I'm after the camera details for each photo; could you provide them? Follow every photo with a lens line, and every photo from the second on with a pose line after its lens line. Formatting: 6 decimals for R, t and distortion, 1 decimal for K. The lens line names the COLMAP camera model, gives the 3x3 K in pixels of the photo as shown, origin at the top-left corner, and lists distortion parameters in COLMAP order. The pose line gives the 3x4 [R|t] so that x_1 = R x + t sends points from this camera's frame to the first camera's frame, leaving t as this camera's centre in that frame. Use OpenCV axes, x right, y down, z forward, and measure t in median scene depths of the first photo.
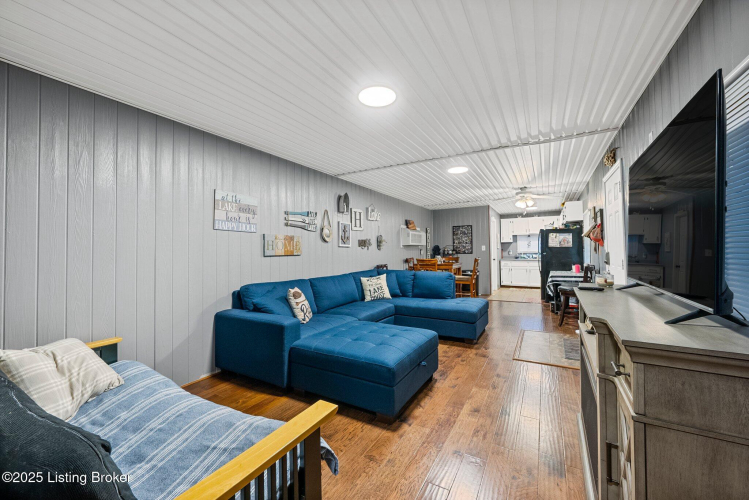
lens RADIAL K [[288.5, 0, 375.9], [0, 288.5, 243.6], [0, 0, 1]] dist [-0.000280, 0.001519]
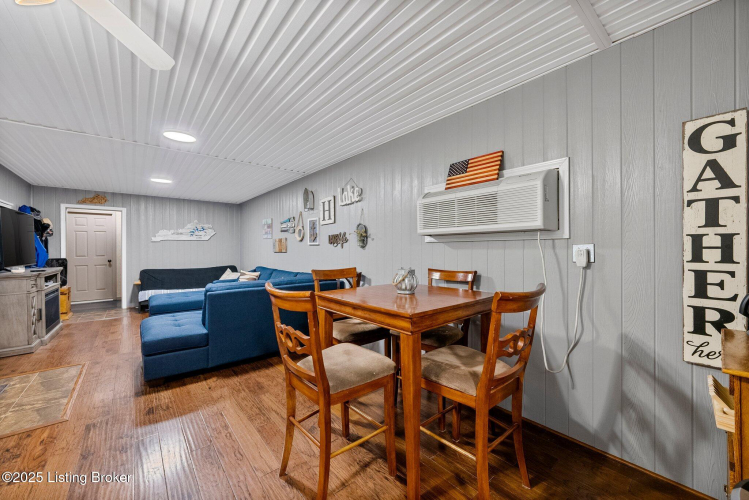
lens RADIAL K [[288.5, 0, 372.9], [0, 288.5, 249.0], [0, 0, 1]] dist [-0.000280, 0.001519]
pose [[-0.339046, 0.018520, -0.940588, 0.847016], [0.038308, 0.999249, 0.005867, 0.031410], [0.939990, -0.034043, -0.339500, 1.797371]]
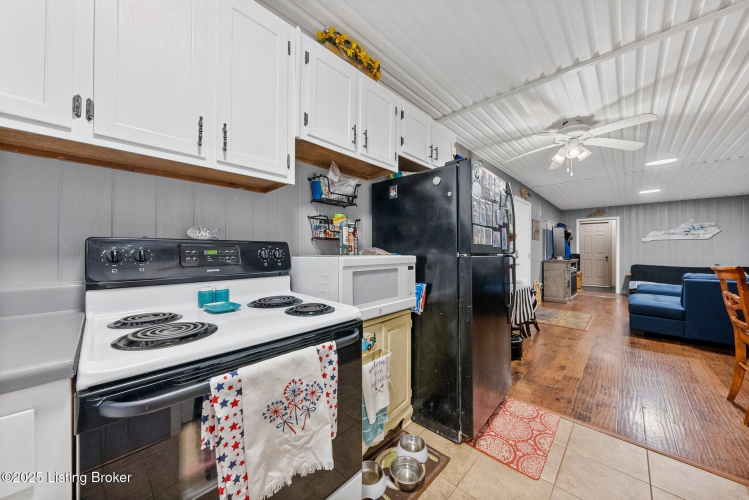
lens RADIAL K [[262.7, 0, 369.8], [0, 262.7, 251.1], [0, 0, 1]] dist [-0.002007, -0.000200]
pose [[-0.969609, 0.012690, 0.244330, 1.079394], [0.004692, 0.999435, -0.033291, 0.063615], [-0.244614, -0.031133, -0.969120, 2.219086]]
